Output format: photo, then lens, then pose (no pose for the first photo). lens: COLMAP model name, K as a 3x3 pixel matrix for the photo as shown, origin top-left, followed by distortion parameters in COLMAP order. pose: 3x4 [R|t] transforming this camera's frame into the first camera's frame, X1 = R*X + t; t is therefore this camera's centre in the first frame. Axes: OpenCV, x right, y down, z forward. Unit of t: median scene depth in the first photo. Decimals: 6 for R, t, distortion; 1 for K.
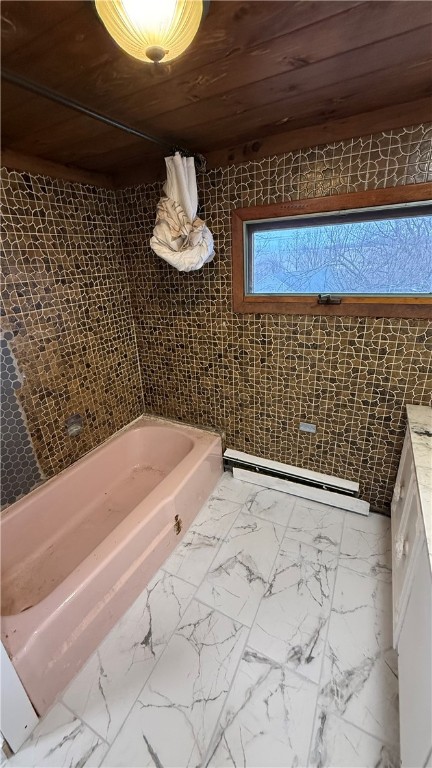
lens RADIAL K [[307.8, 0, 215.4], [0, 307.8, 382.2], [0, 0, 1]] dist [0.001876, 0.000091]
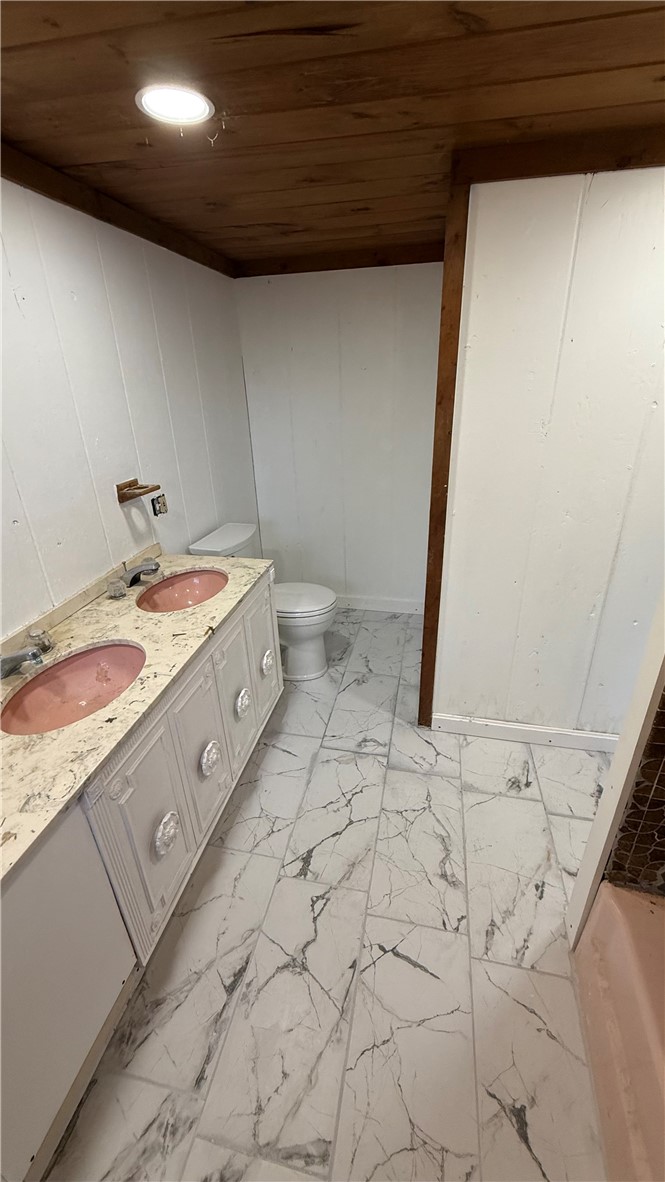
lens RADIAL K [[473.6, 0, 335.7], [0, 473.6, 589.7], [0, 0, 1]] dist [0.001876, 0.000091]
pose [[-0.961192, 0.175111, -0.213181, 0.096019], [-0.036374, 0.685543, 0.727123, -0.372670], [0.273472, 0.706659, -0.652569, 0.949521]]
